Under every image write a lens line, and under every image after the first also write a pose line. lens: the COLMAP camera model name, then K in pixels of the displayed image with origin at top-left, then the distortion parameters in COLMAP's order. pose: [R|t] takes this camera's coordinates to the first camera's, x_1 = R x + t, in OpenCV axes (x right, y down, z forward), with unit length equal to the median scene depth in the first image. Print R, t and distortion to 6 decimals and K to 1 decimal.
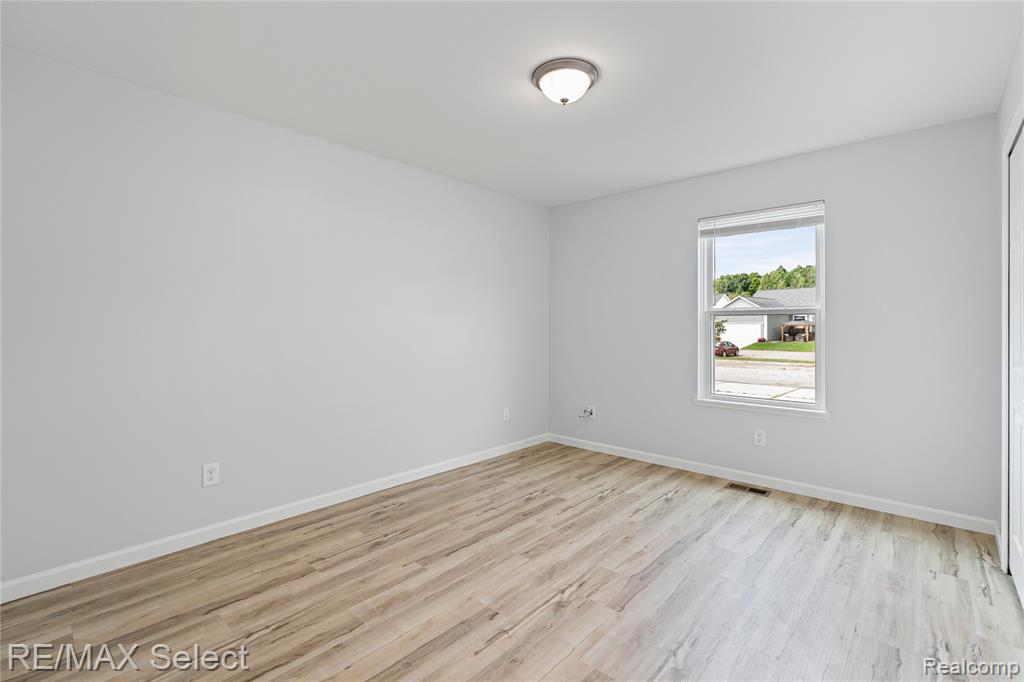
lens RADIAL K [[461.6, 0, 511.0], [0, 461.6, 335.5], [0, 0, 1]] dist [0.005407, 0.000513]
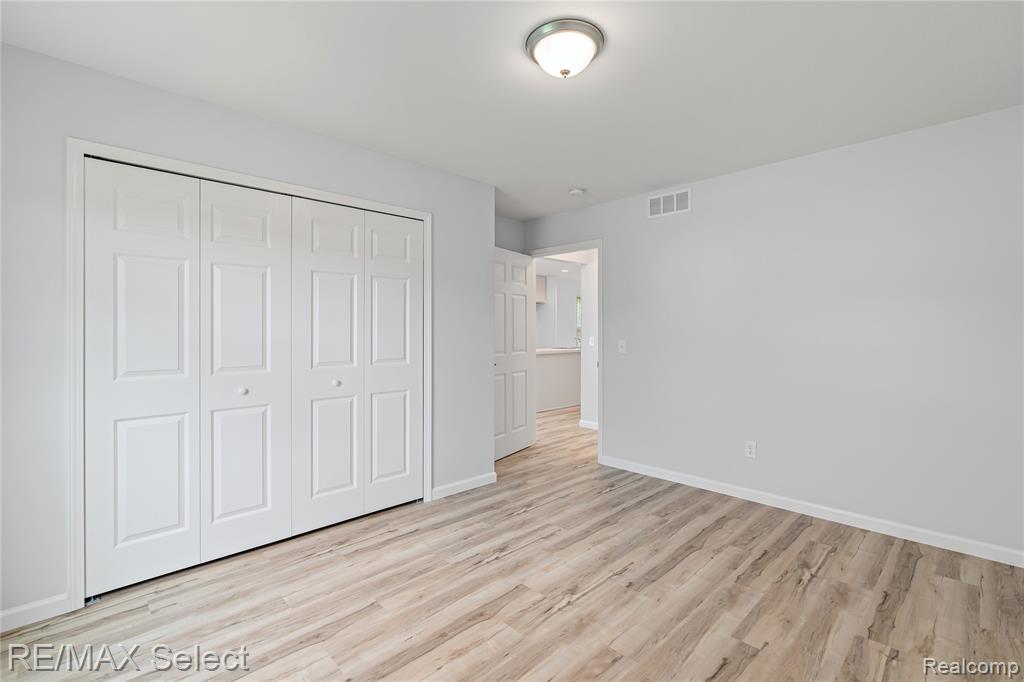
lens RADIAL K [[461.6, 0, 495.5], [0, 461.6, 319.7], [0, 0, 1]] dist [0.005407, 0.000513]
pose [[-0.995479, -0.000305, 0.094986, 0.179277], [-0.000491, 0.999998, -0.001939, -0.066670], [-0.094985, -0.001976, -0.995477, 2.066617]]
